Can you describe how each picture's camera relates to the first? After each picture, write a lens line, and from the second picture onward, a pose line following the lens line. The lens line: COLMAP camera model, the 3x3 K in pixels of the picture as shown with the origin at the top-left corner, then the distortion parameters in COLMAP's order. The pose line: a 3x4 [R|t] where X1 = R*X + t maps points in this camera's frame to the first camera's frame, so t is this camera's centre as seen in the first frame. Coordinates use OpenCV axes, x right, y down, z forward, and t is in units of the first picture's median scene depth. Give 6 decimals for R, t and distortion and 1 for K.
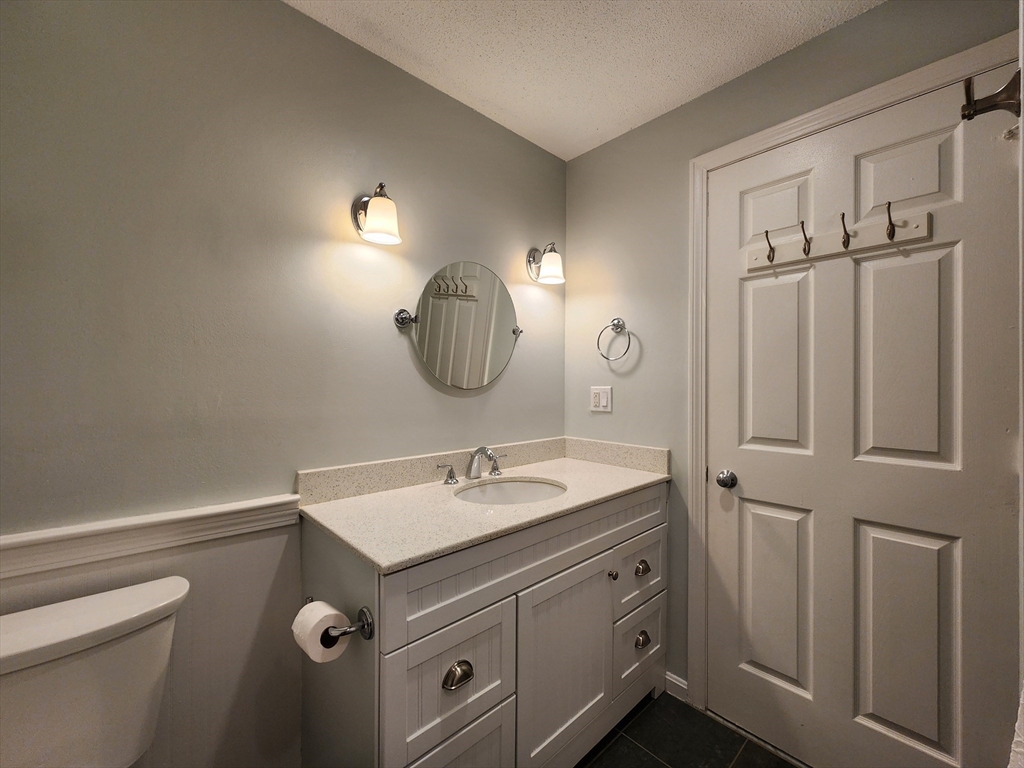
lens RADIAL K [[420.5, 0, 511.7], [0, 420.5, 384.6], [0, 0, 1]] dist [-0.001059, 0.001707]
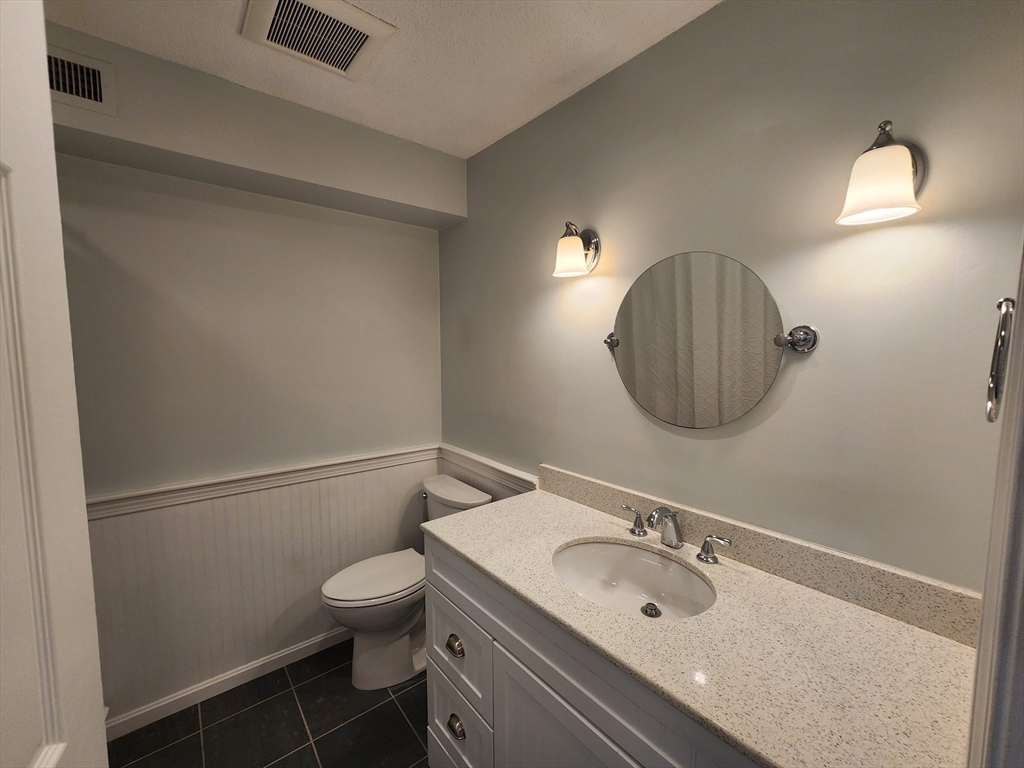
lens RADIAL K [[420.5, 0, 511.5], [0, 420.5, 383.5], [0, 0, 1]] dist [-0.001059, 0.001707]
pose [[-0.058269, 0.078631, -0.995199, 0.786228], [0.000847, 0.996897, 0.078716, -0.151548], [0.998301, 0.003743, -0.058155, 0.905245]]
